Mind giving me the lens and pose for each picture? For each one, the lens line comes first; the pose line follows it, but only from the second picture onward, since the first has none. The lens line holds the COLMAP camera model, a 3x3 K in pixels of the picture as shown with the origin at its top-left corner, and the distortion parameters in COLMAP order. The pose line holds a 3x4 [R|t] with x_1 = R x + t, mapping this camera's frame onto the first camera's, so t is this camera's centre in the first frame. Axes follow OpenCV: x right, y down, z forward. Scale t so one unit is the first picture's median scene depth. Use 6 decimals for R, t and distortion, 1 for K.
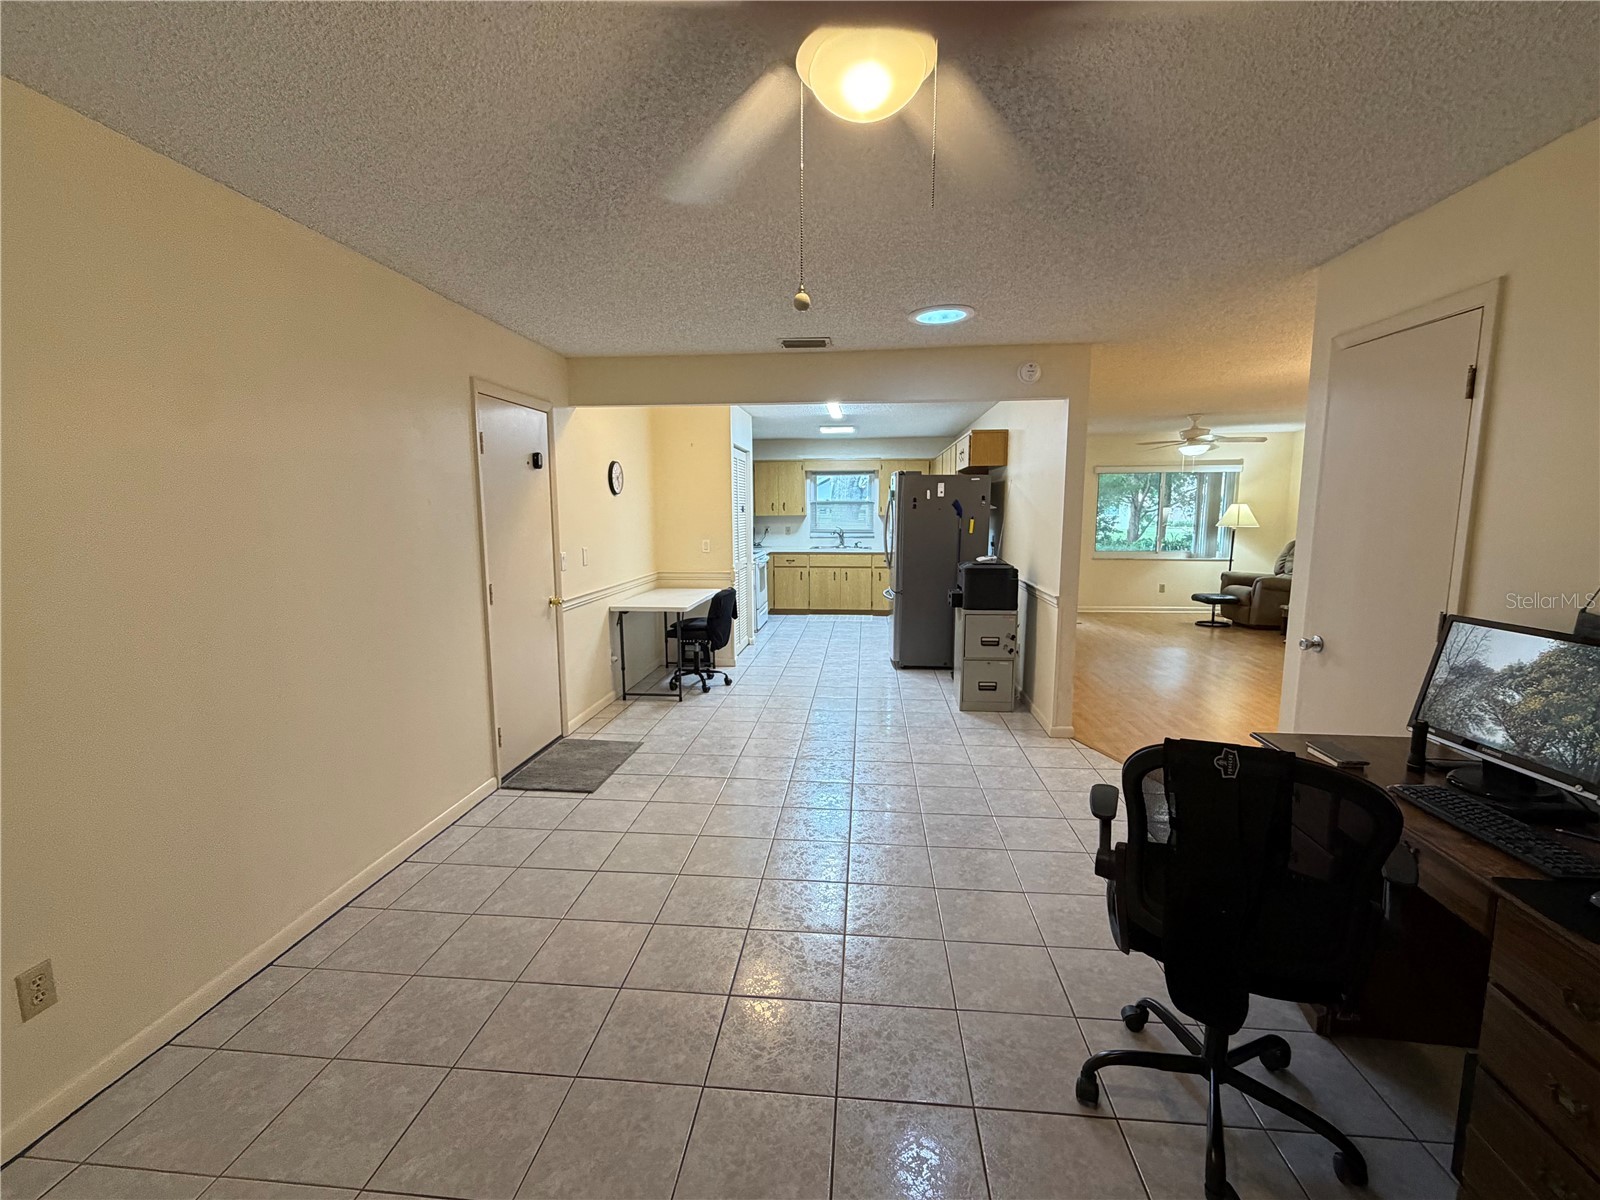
lens RADIAL K [[696.8, 0, 800.0], [0, 696.8, 600.0], [0, 0, 1]] dist [0.001823, 0.000137]
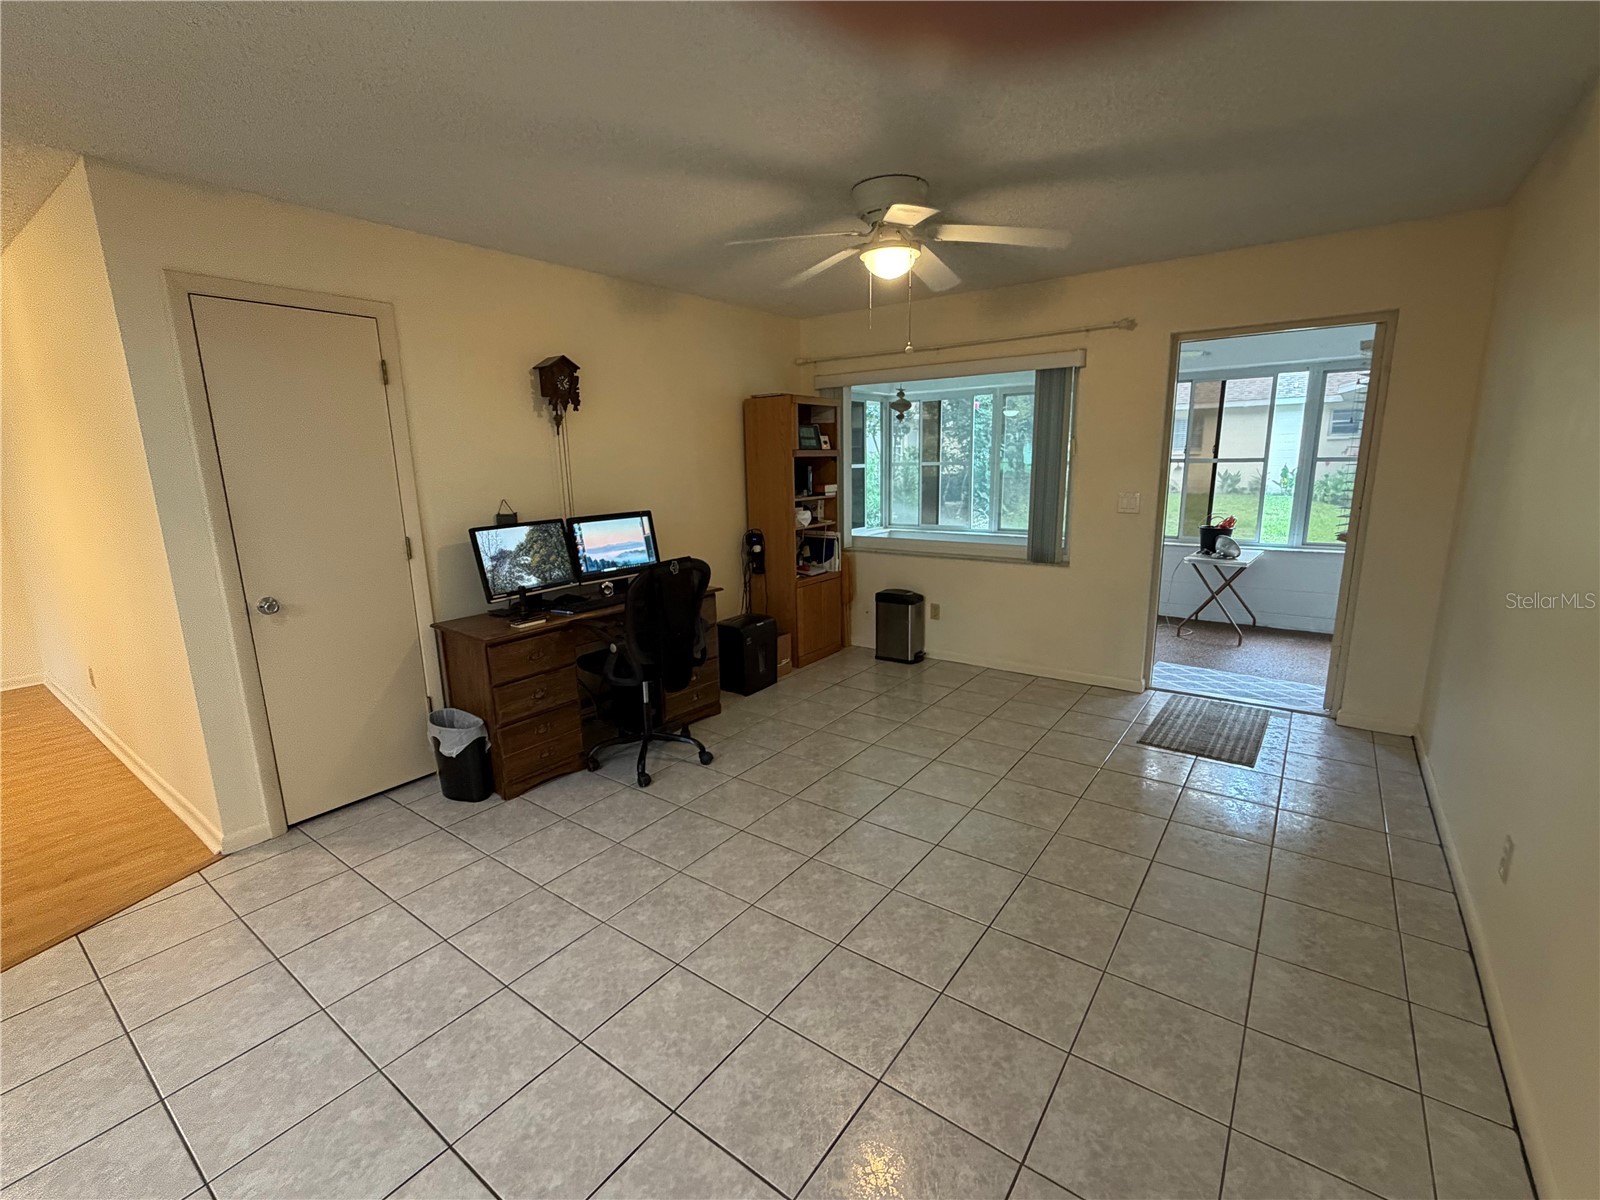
lens RADIAL K [[696.8, 0, 800.0], [0, 696.8, 600.0], [0, 0, 1]] dist [0.001823, 0.000137]
pose [[-0.858706, -0.081791, 0.505900, -0.588928], [0.092987, 0.945927, 0.310767, -0.275720], [-0.503962, 0.313900, -0.804667, 2.153640]]
